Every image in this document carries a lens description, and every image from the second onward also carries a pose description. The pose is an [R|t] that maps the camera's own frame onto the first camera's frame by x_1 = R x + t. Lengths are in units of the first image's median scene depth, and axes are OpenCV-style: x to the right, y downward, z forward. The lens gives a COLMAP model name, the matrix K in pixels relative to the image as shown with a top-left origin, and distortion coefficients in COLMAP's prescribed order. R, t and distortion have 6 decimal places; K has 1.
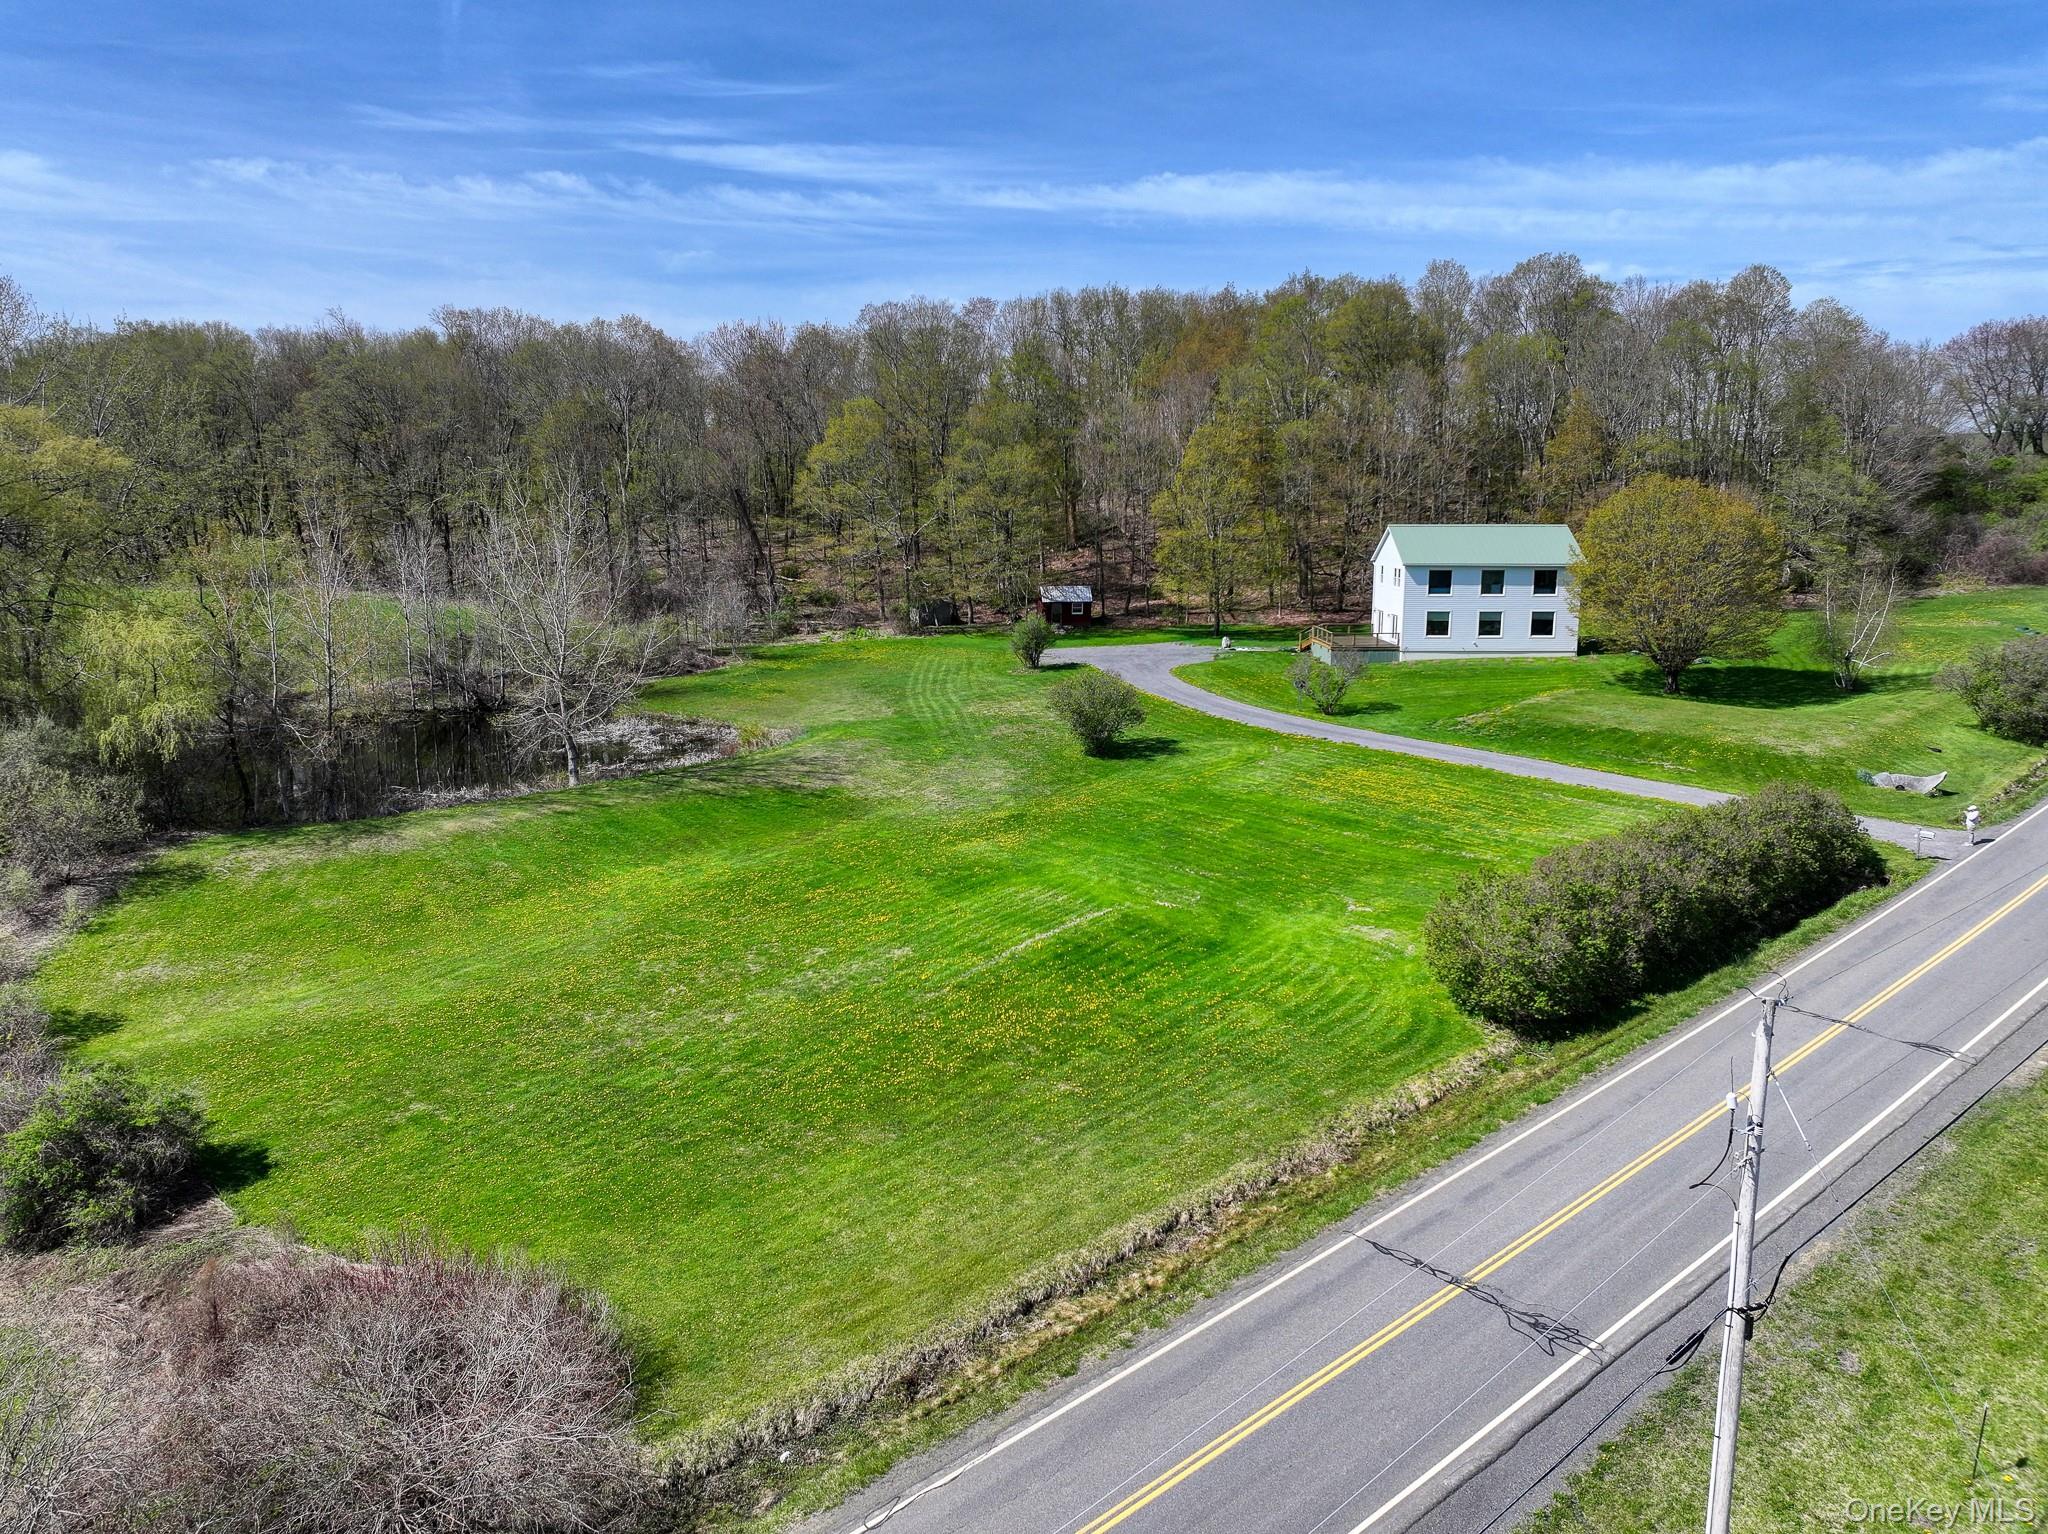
lens RADIAL K [[1398.3, 0, 1024.0], [0, 1398.3, 767.0], [0, 0, 1]] dist [-0.000964, -0.001213]
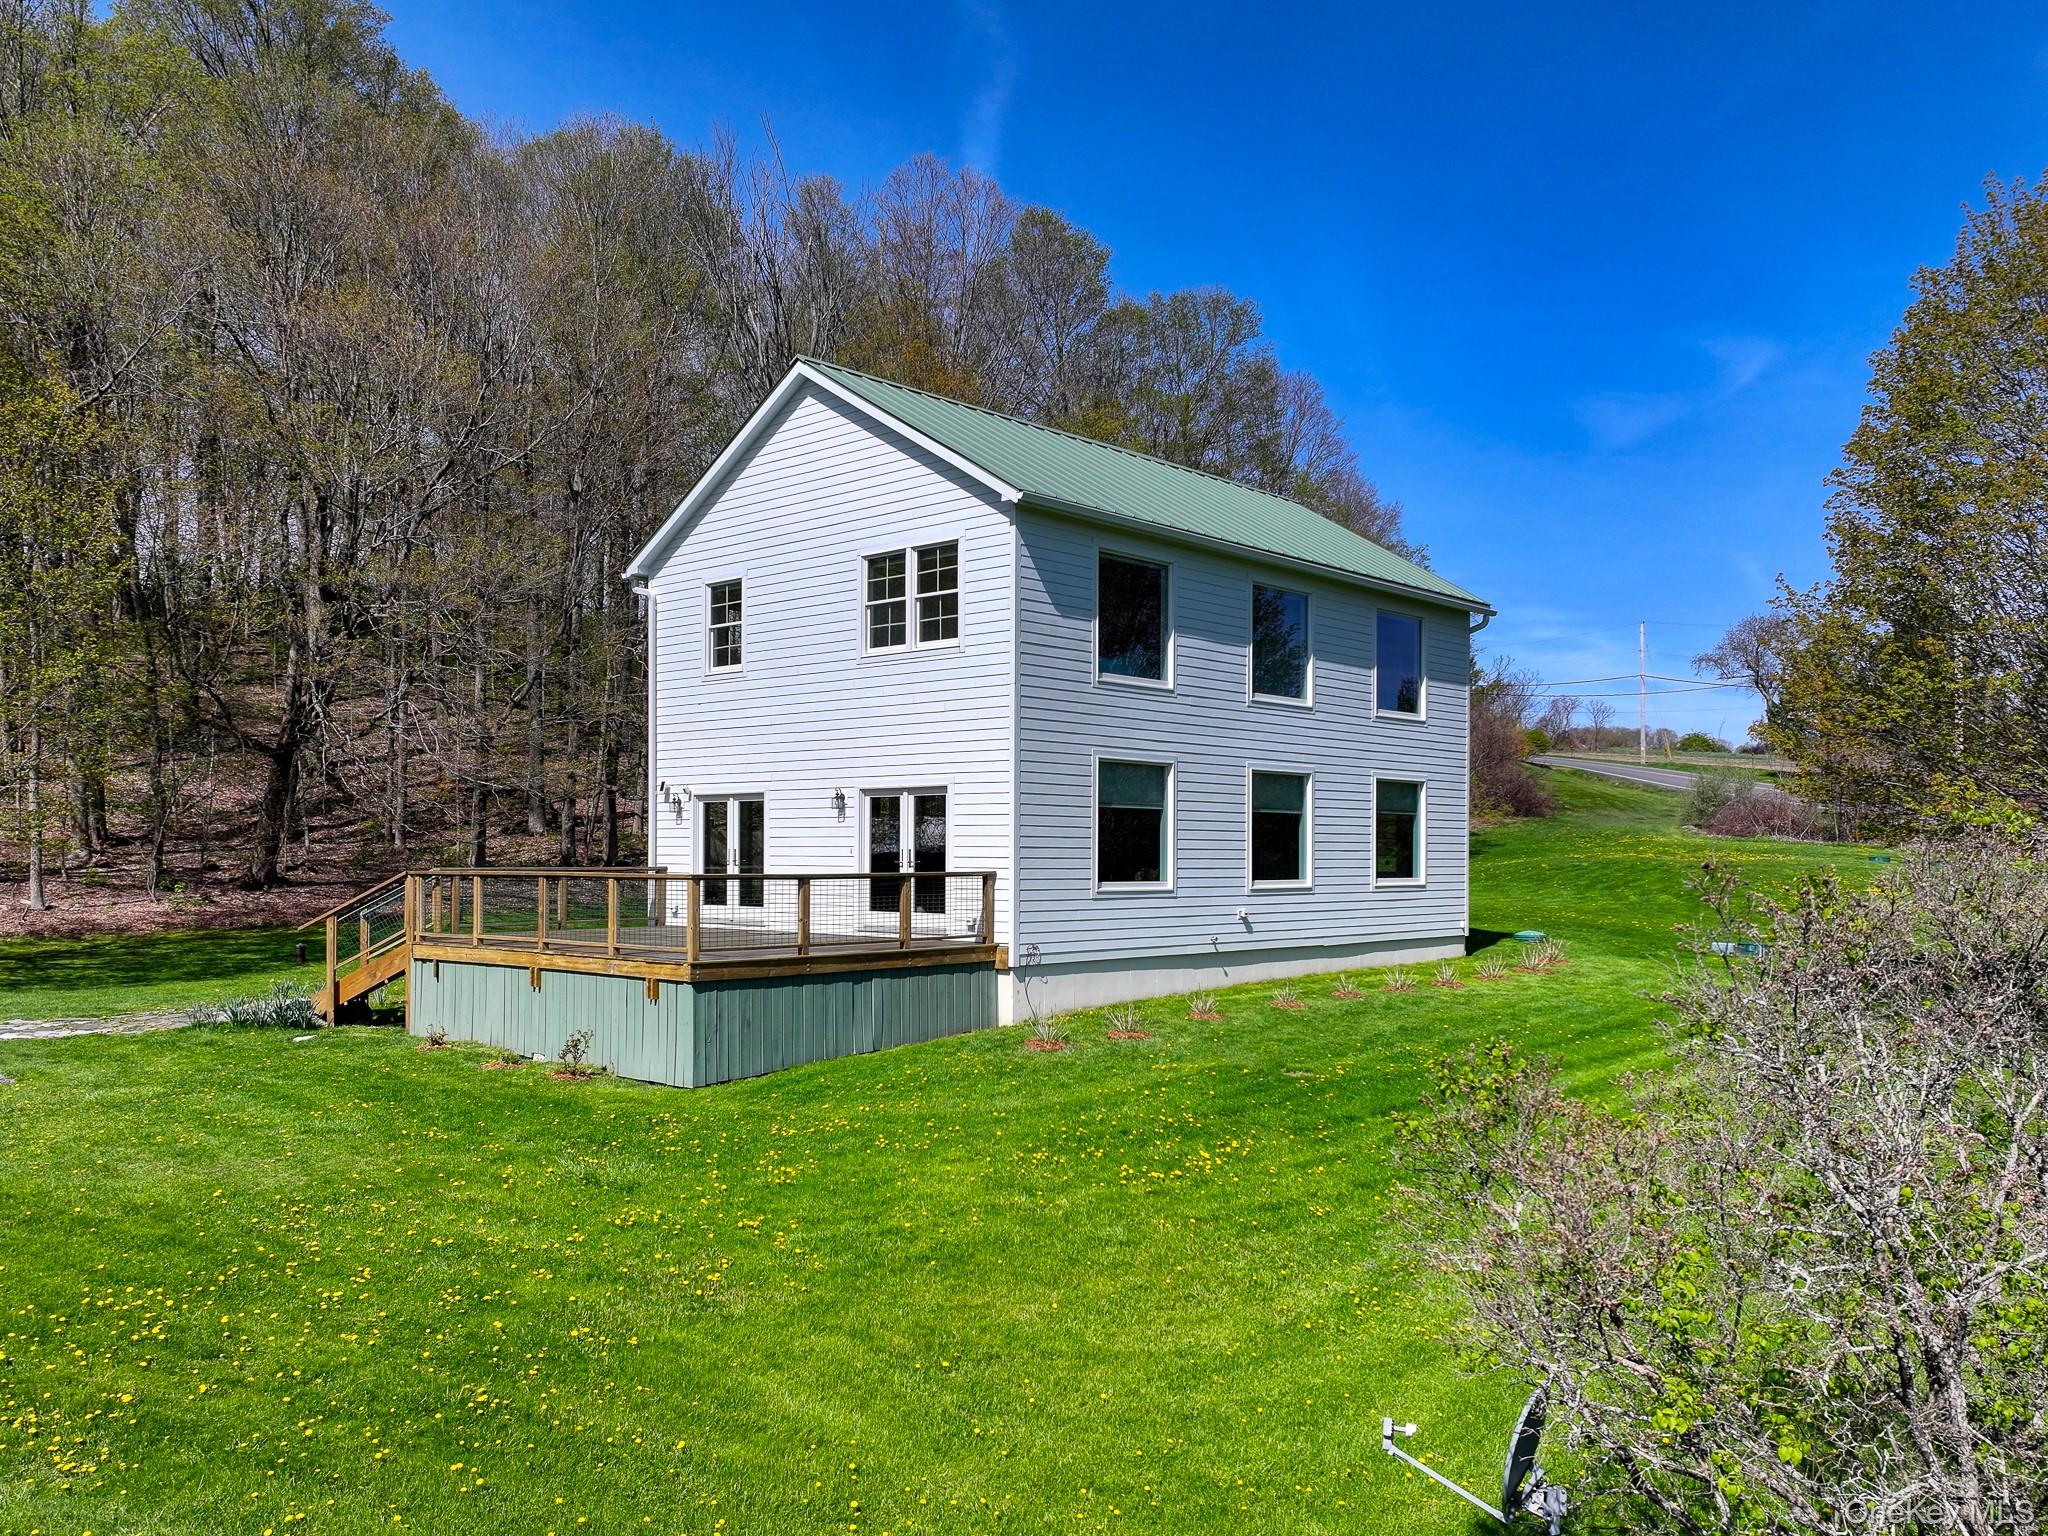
lens RADIAL K [[1571.9, 0, 1023.3], [0, 1571.9, 840.0], [0, 0, 1]] dist [0.002882, 0.000110]
pose [[0.670956, 0.012558, 0.741391, 0.120969], [0.137124, 0.980509, -0.140706, -0.070759], [-0.728708, 0.196070, 0.656156, 0.865731]]
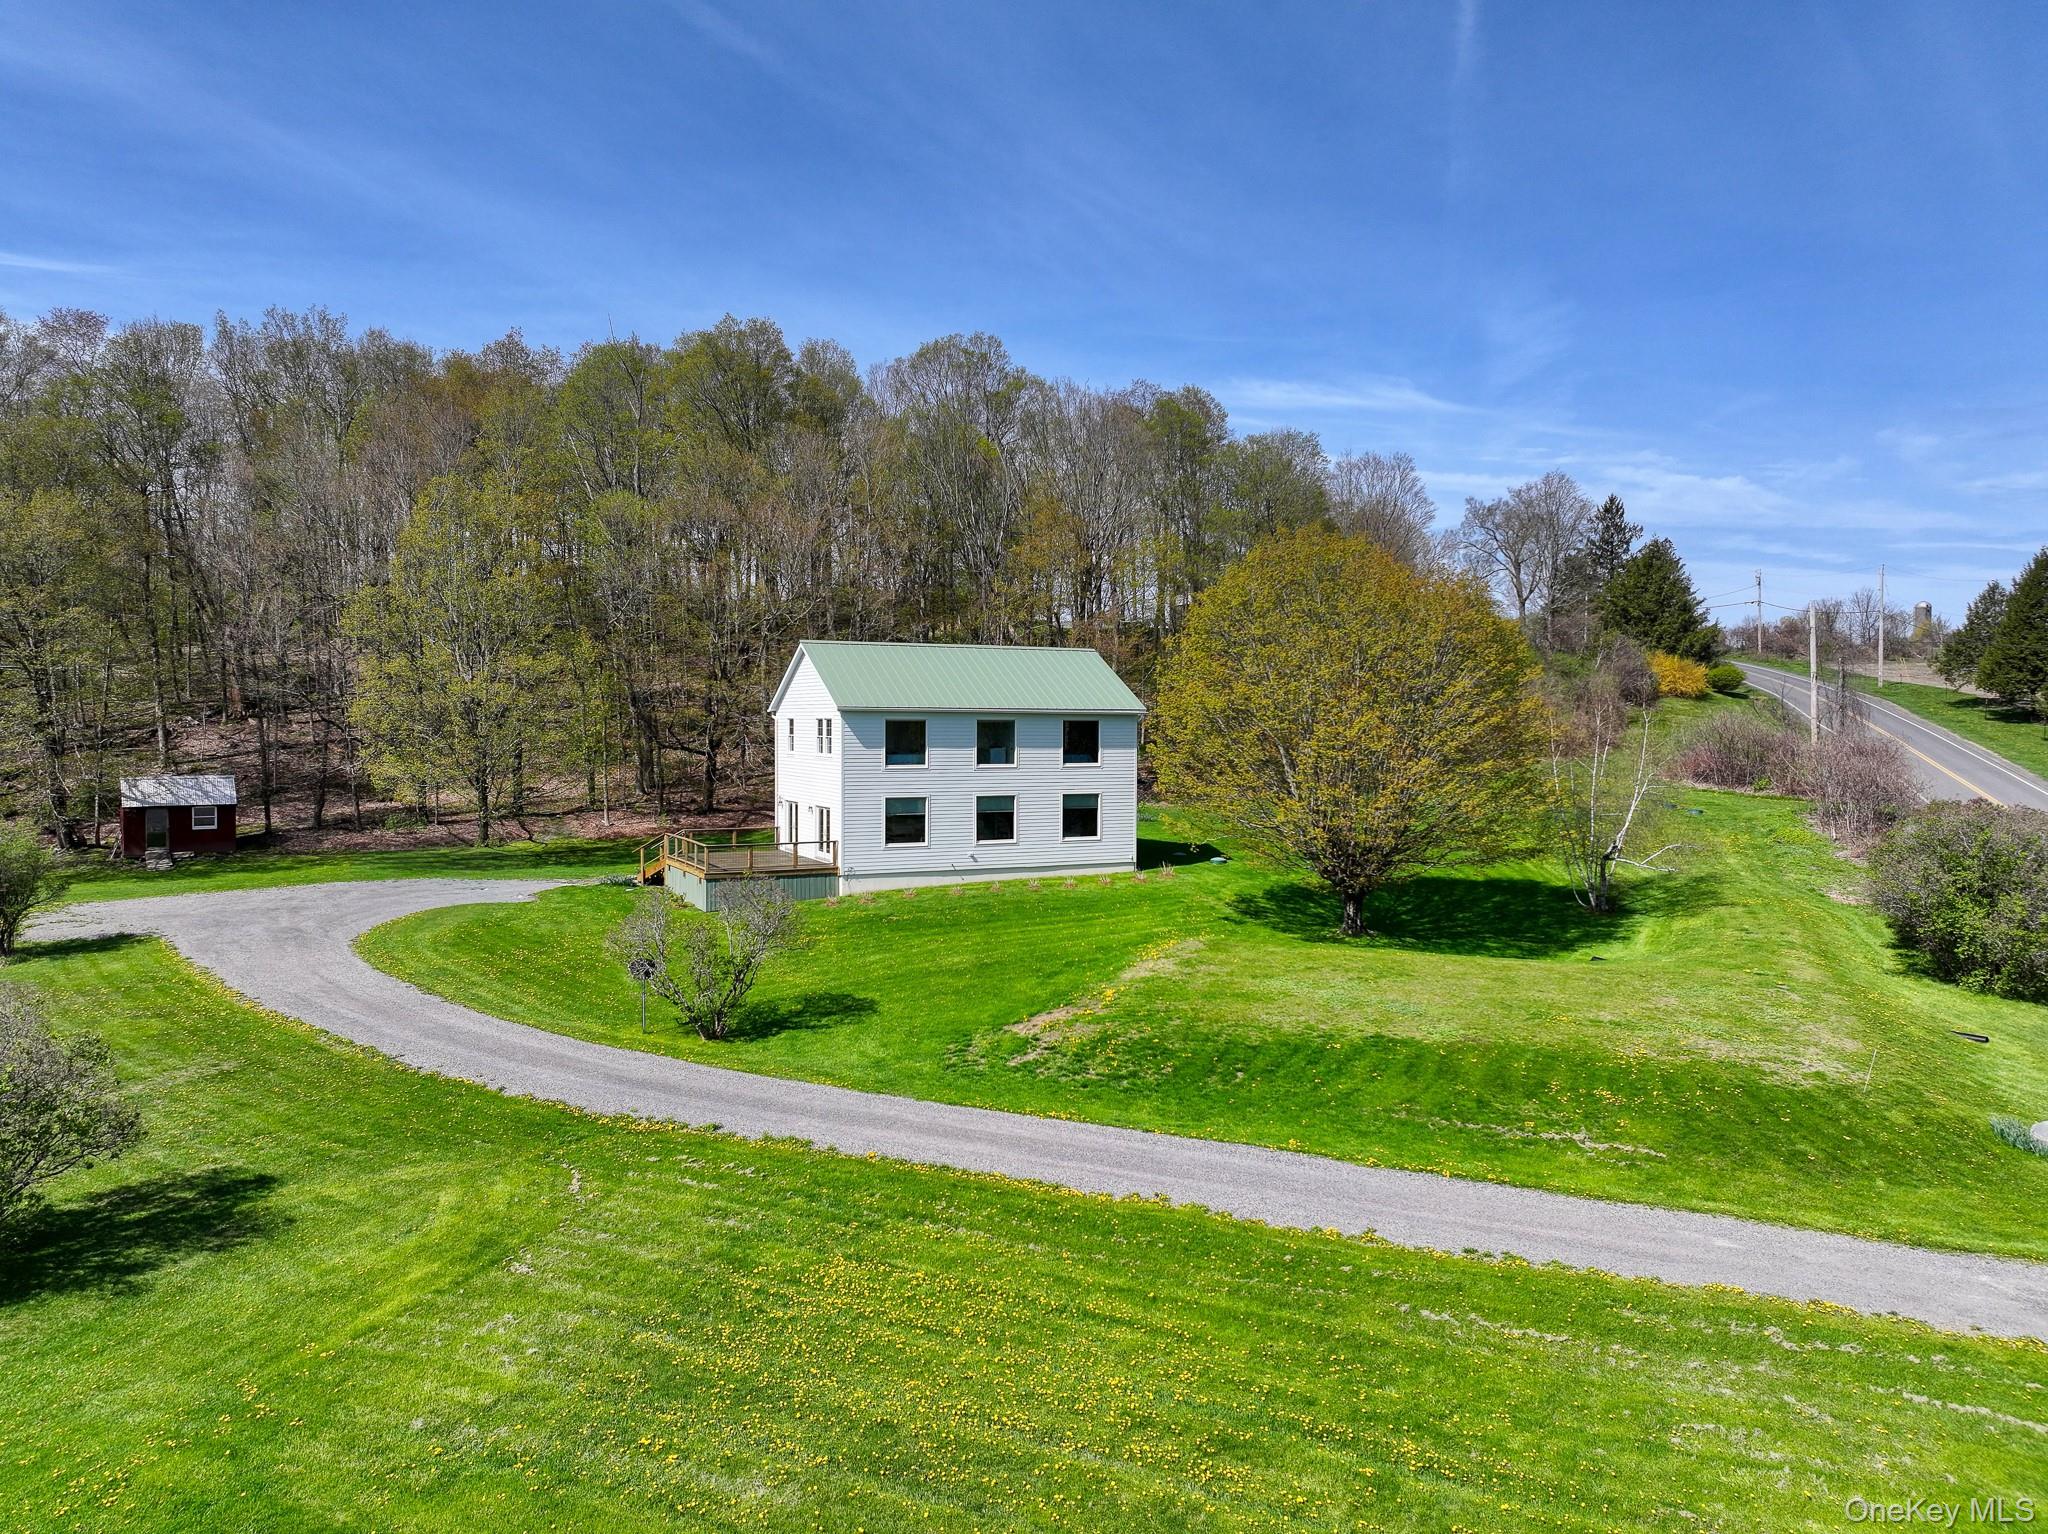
lens RADIAL K [[1398.3, 0, 1024.0], [0, 1398.3, 767.0], [0, 0, 1]] dist [-0.000964, -0.001213]
pose [[0.897574, -0.010404, 0.440742, 0.104014], [0.078957, 0.987351, -0.137490, -0.046603], [-0.433737, 0.158207, 0.887042, 0.509955]]
